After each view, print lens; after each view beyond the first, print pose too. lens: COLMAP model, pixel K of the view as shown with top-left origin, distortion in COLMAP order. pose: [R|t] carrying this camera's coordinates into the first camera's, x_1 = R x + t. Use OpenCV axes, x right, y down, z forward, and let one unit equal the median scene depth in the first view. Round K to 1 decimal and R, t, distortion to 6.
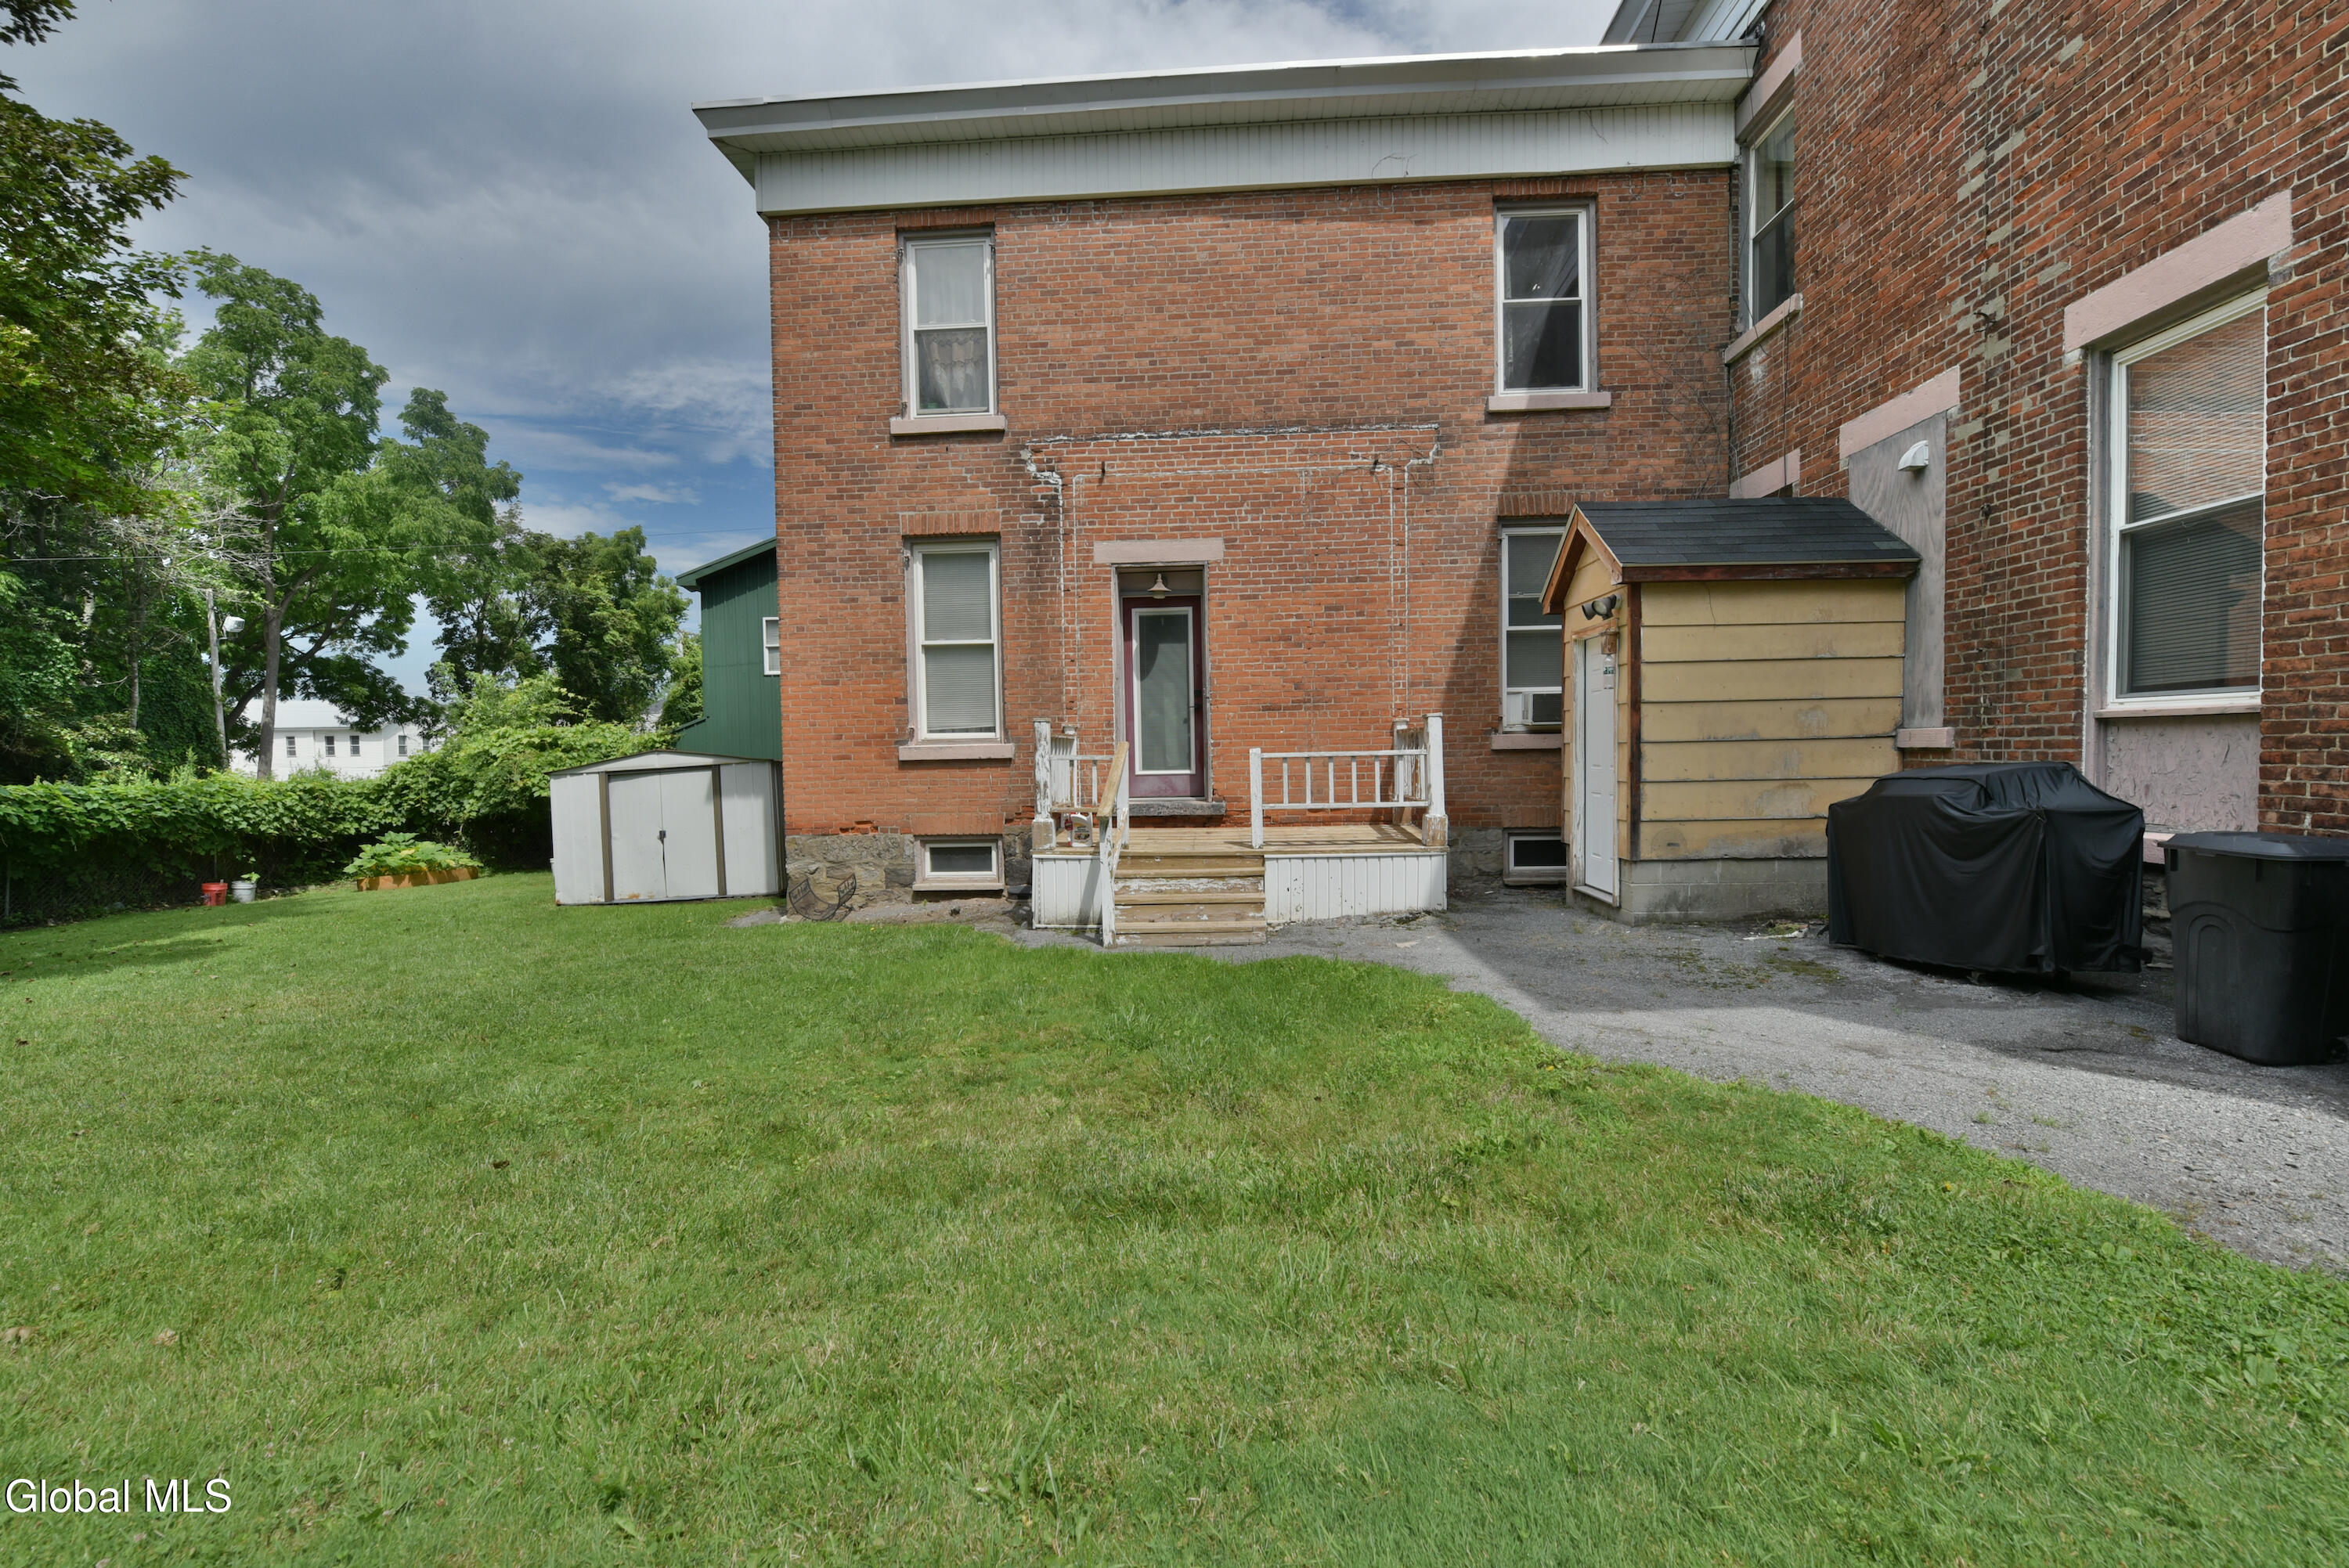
lens RADIAL K [[932.5, 0, 1177.3], [0, 932.5, 785.9], [0, 0, 1]] dist [-0.015537, -0.000738]
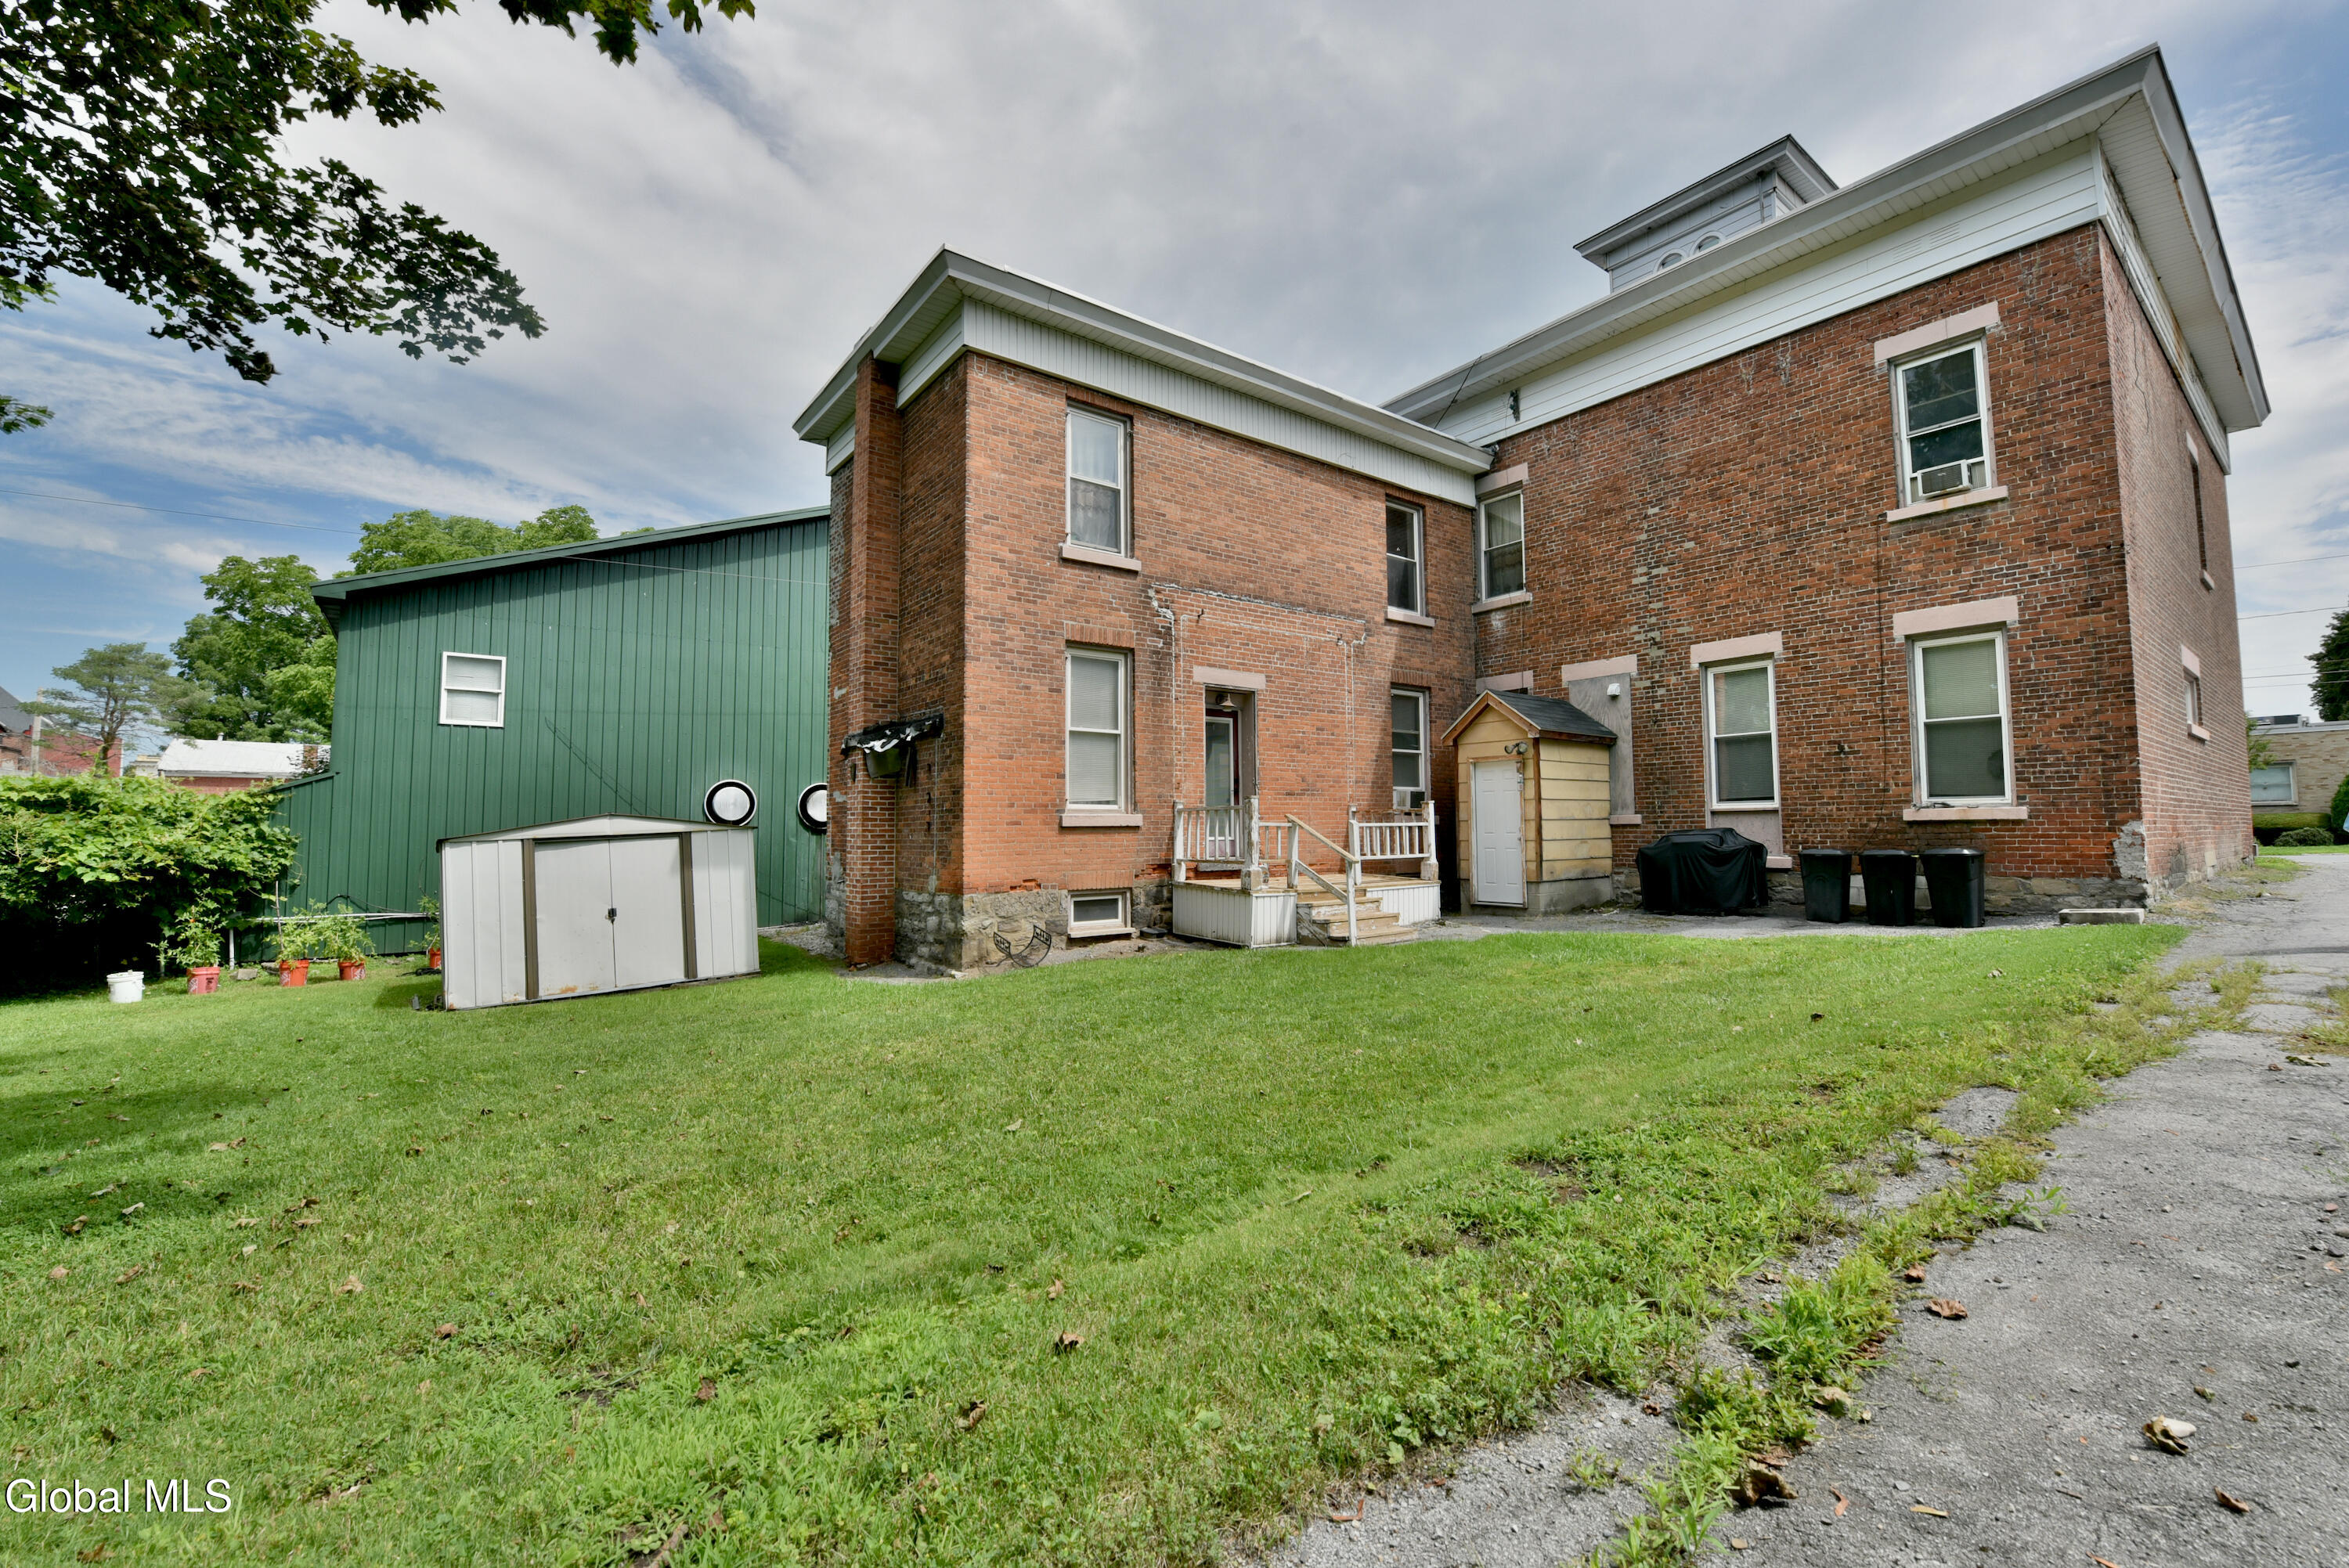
lens RADIAL K [[932.5, 0, 1195.4], [0, 932.5, 771.7], [0, 0, 1]] dist [-0.015537, -0.000738]
pose [[0.765675, 0.051824, 0.641137, -0.953075], [0.018929, 0.994502, -0.102992, 0.029065], [-0.642949, 0.090994, 0.760484, -0.010689]]
